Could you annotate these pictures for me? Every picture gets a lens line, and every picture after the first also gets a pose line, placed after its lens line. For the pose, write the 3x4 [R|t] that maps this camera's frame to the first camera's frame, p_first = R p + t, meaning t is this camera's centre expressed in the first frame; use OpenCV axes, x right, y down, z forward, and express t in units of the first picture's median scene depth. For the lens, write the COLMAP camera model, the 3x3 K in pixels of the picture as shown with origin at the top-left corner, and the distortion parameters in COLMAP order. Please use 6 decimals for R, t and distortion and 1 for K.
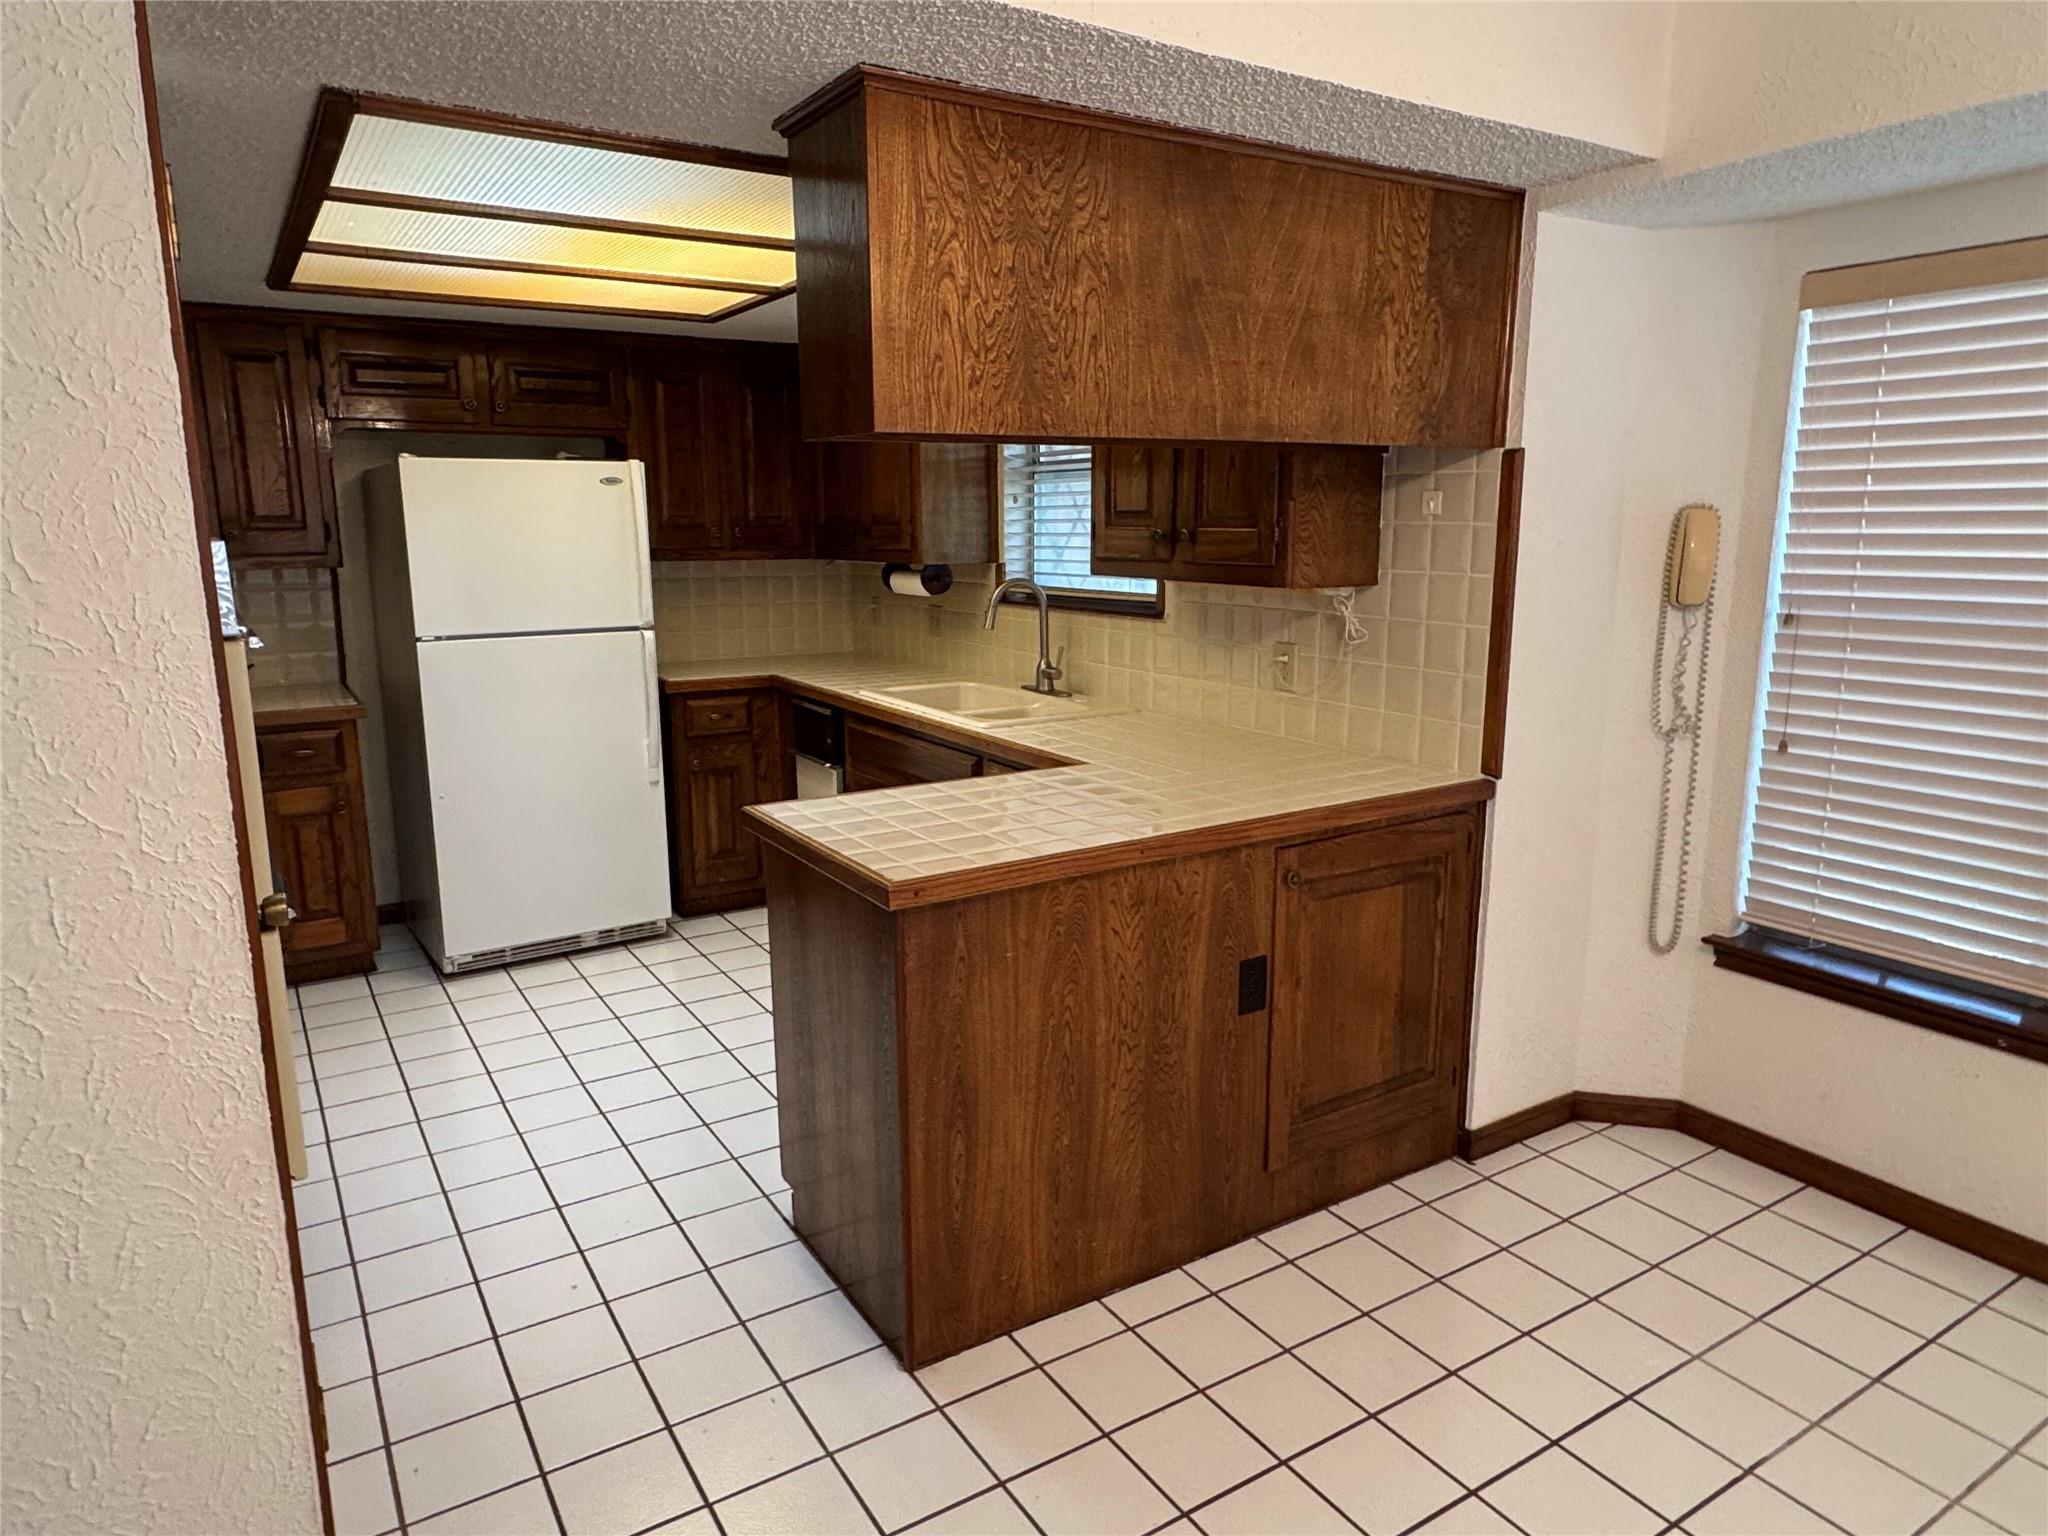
lens RADIAL K [[1276.7, 0, 1010.7], [0, 1276.7, 766.4], [0, 0, 1]] dist [-0.007875, 0.001619]
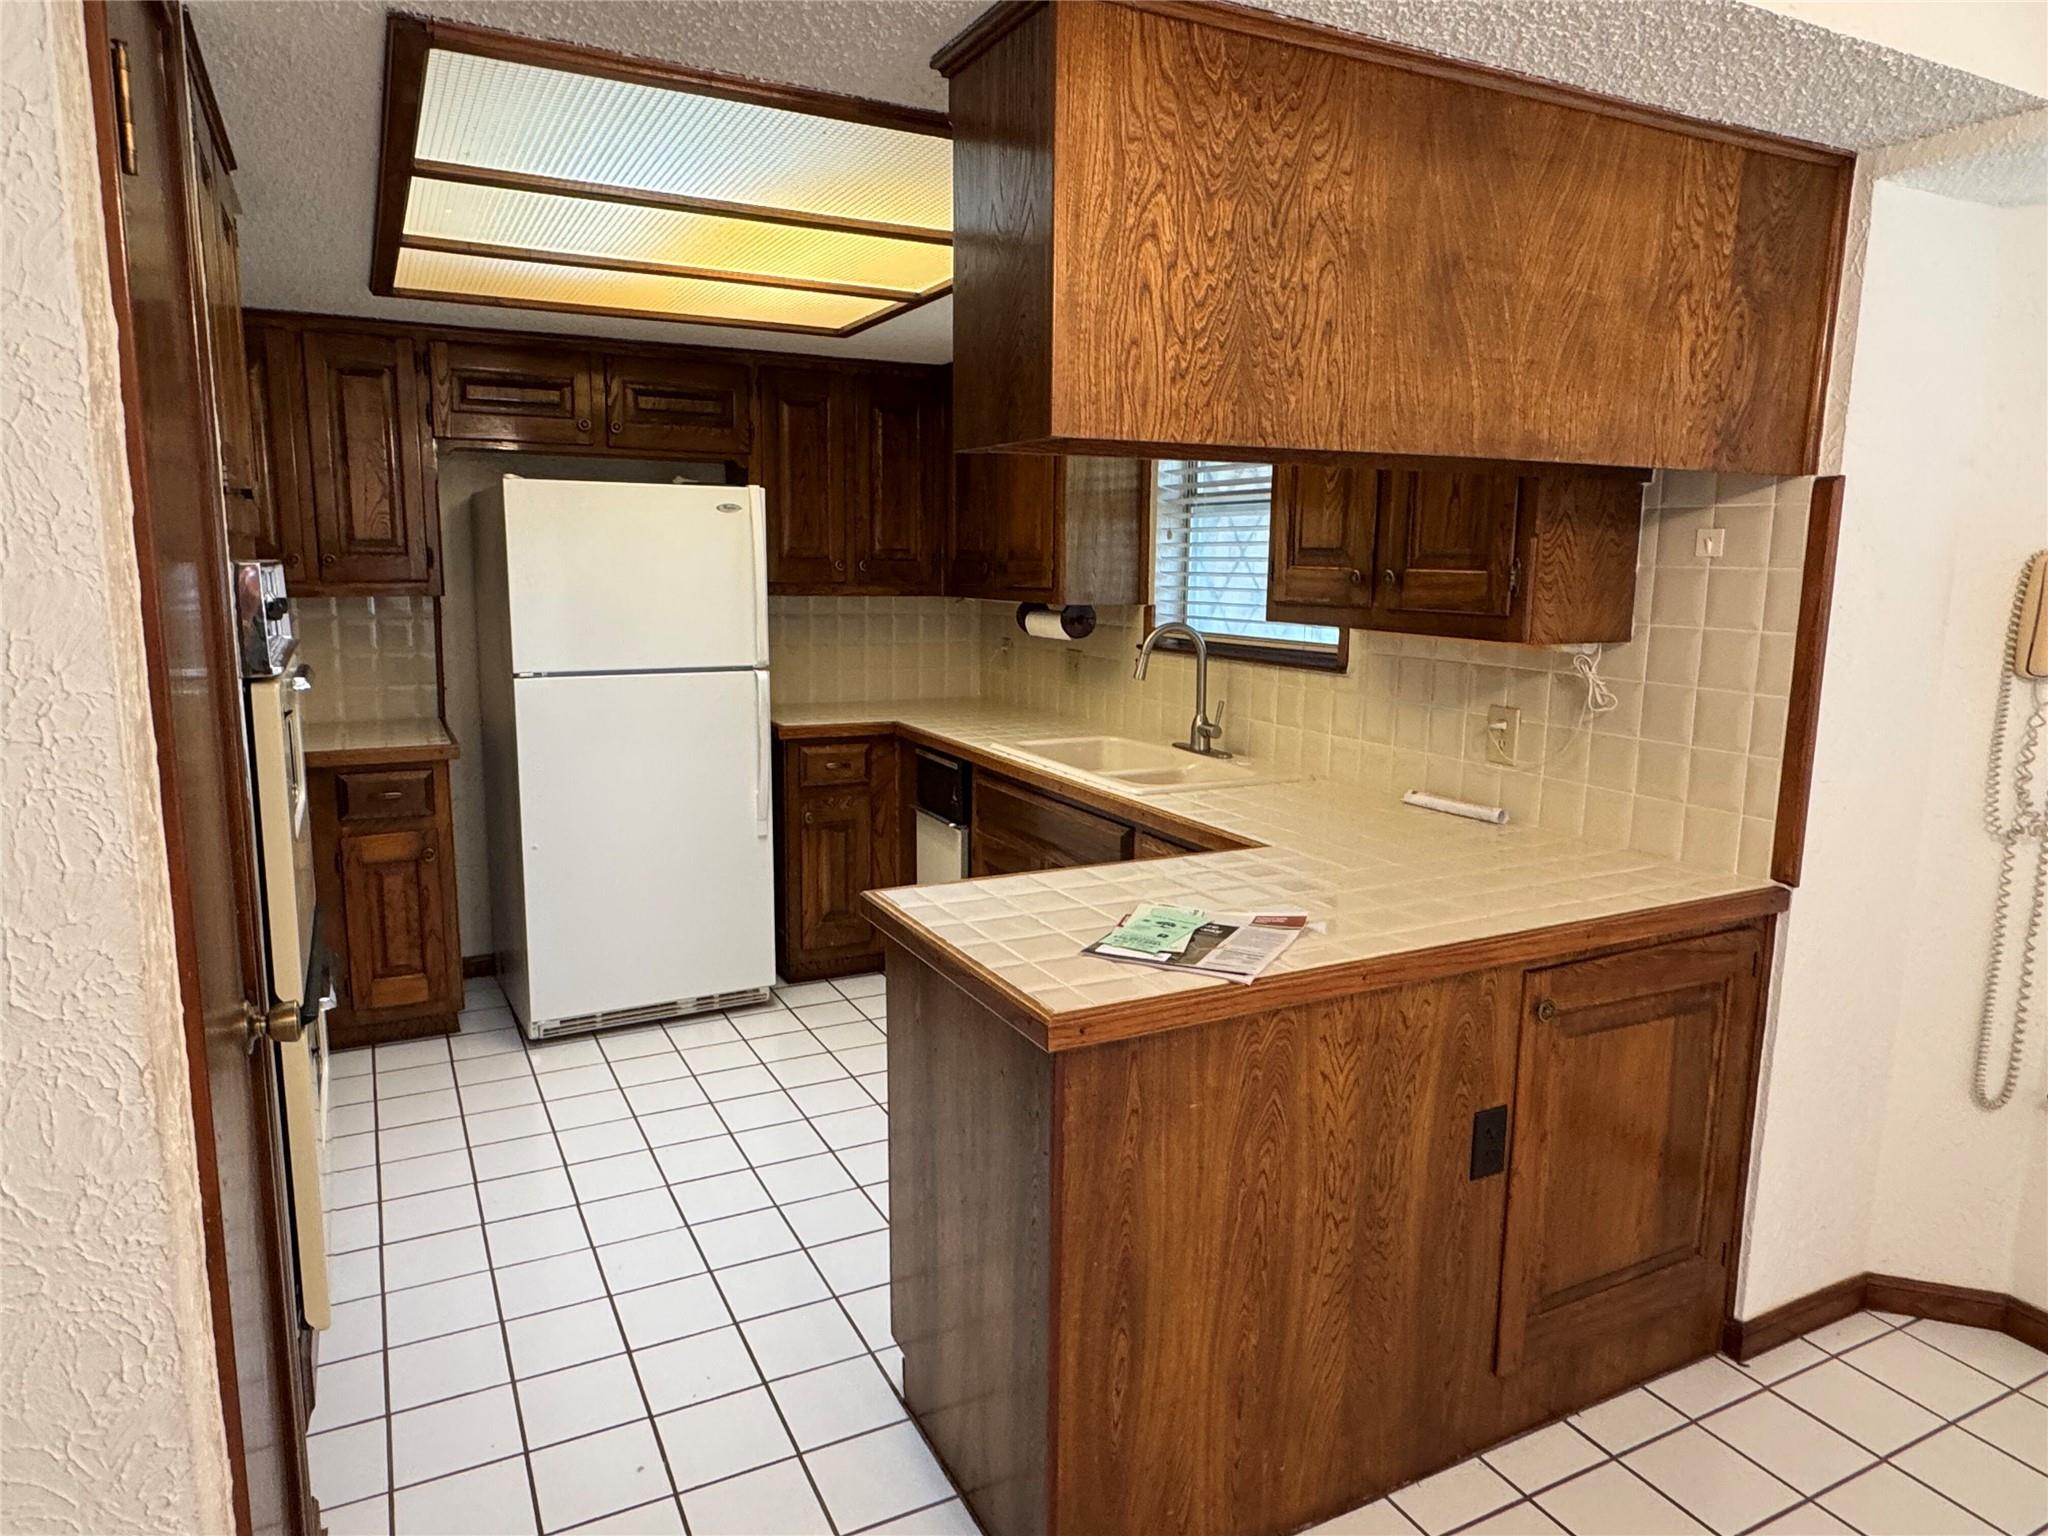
lens RADIAL K [[1275.8, 0, 1014.0], [0, 1275.8, 760.8], [0, 0, 1]] dist [-0.006491, 0.000535]
pose [[0.996122, 0.029204, -0.082998, -0.044667], [-0.032038, 0.998941, -0.033014, -0.029490], [0.081946, 0.035546, 0.996003, 0.176354]]
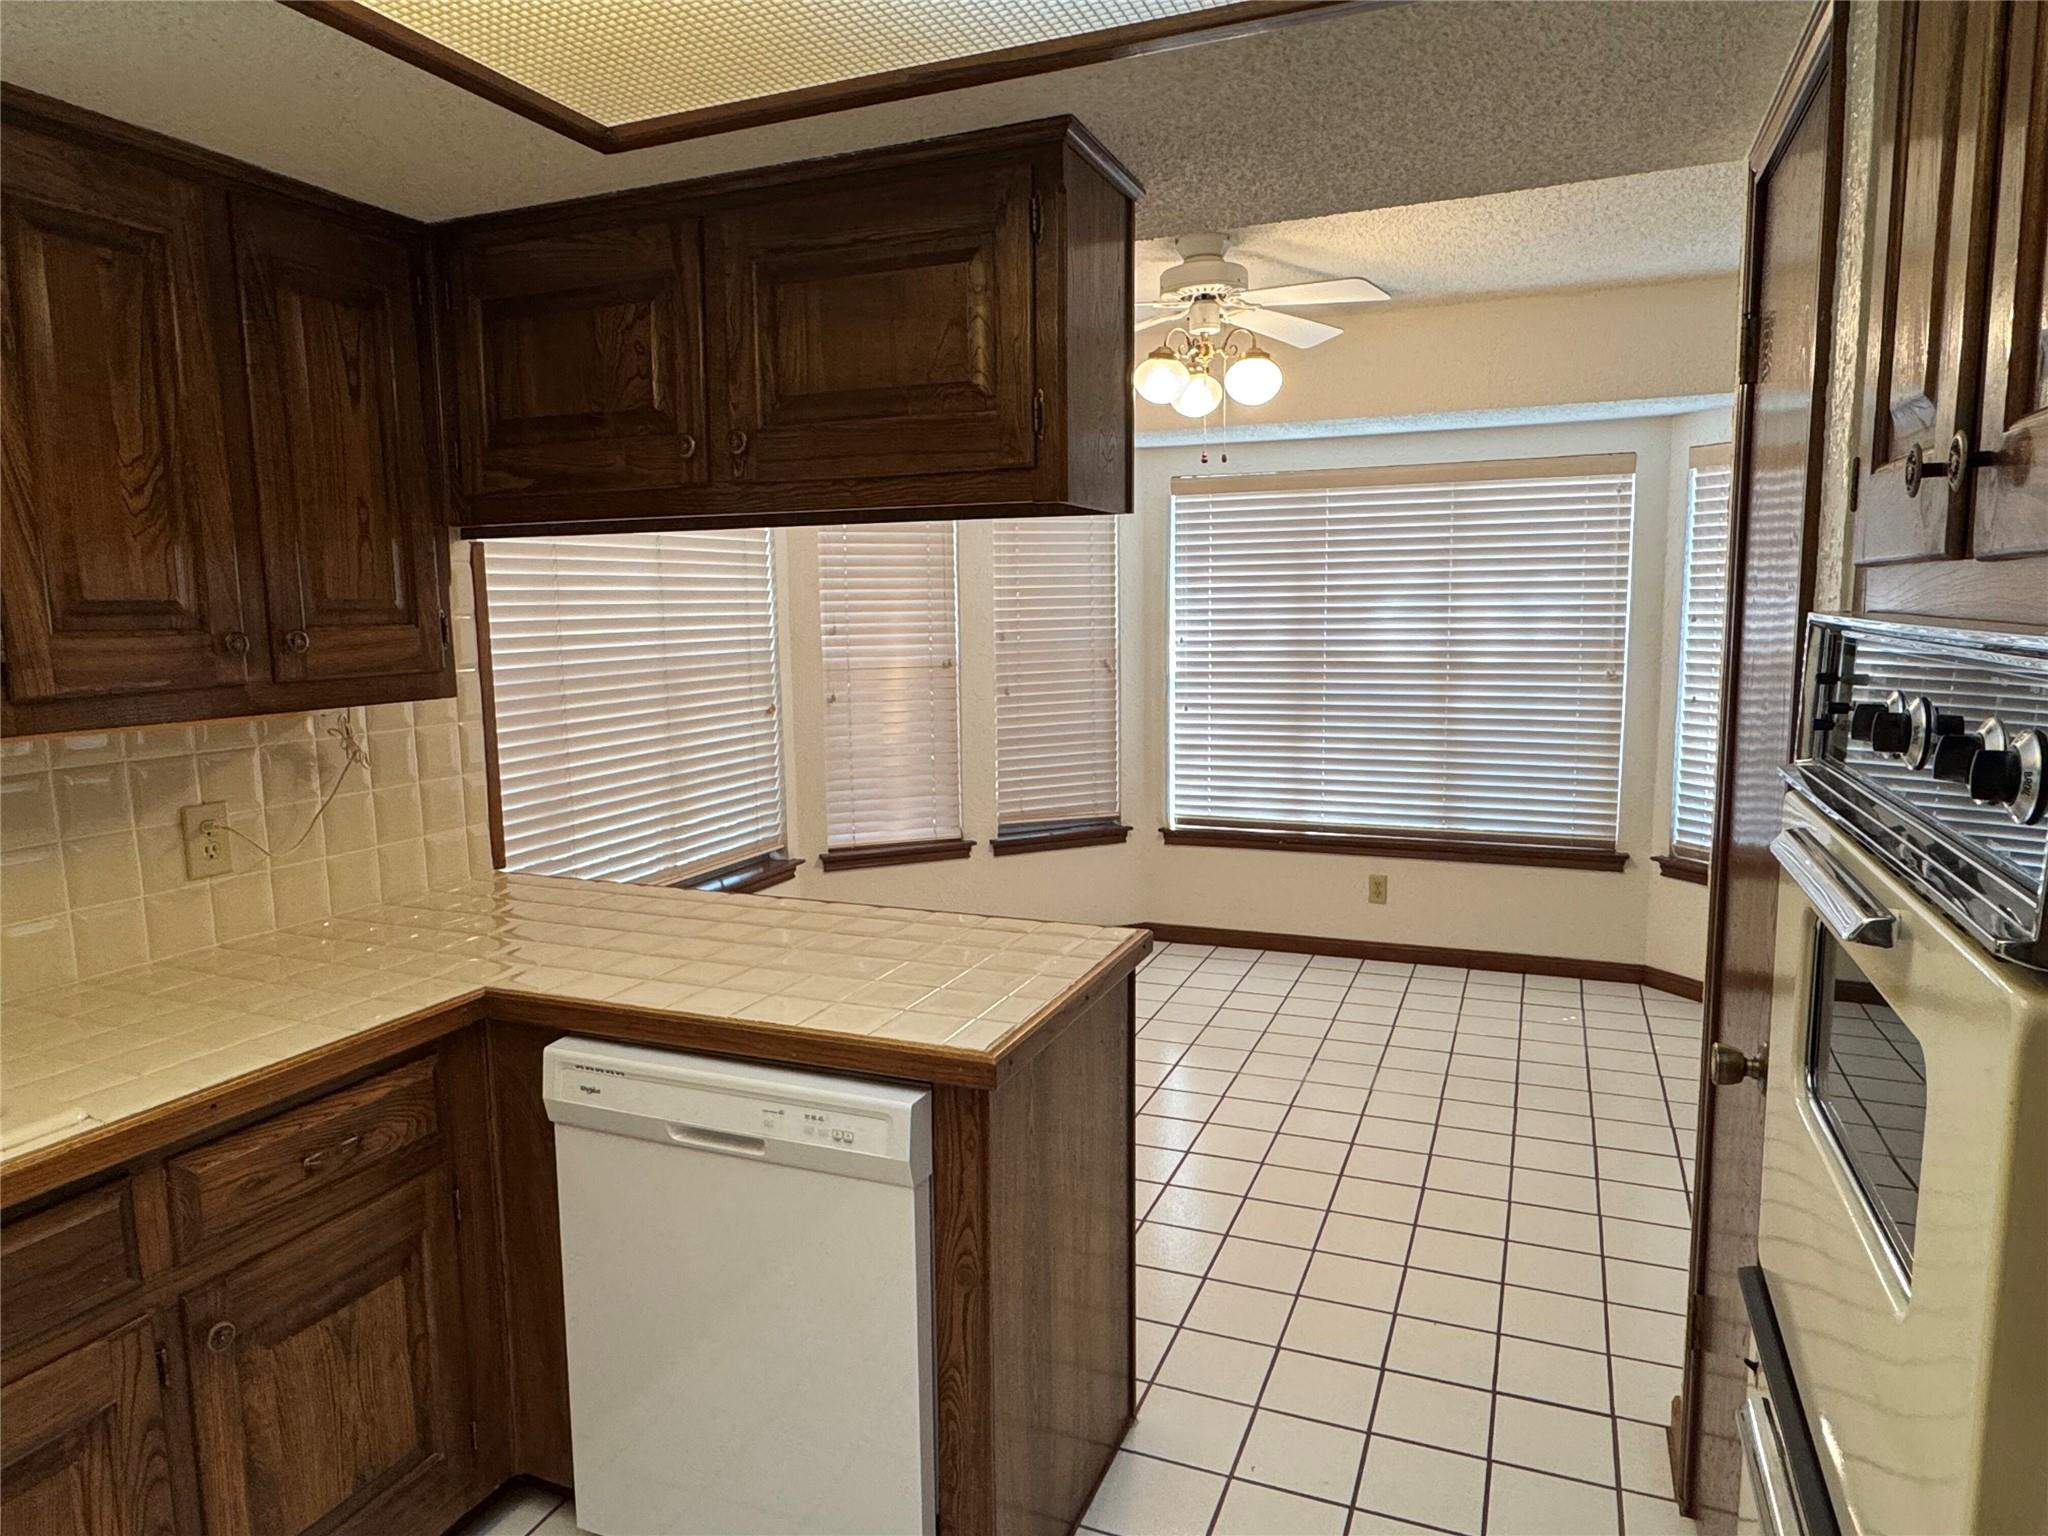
lens RADIAL K [[1276.7, 0, 1010.7], [0, 1276.7, 766.4], [0, 0, 1]] dist [-0.007875, 0.001619]
pose [[-0.580813, -0.093670, 0.808630, -0.694161], [0.174363, 0.955987, 0.235978, -0.246217], [-0.795144, 0.278054, -0.538917, 1.274788]]
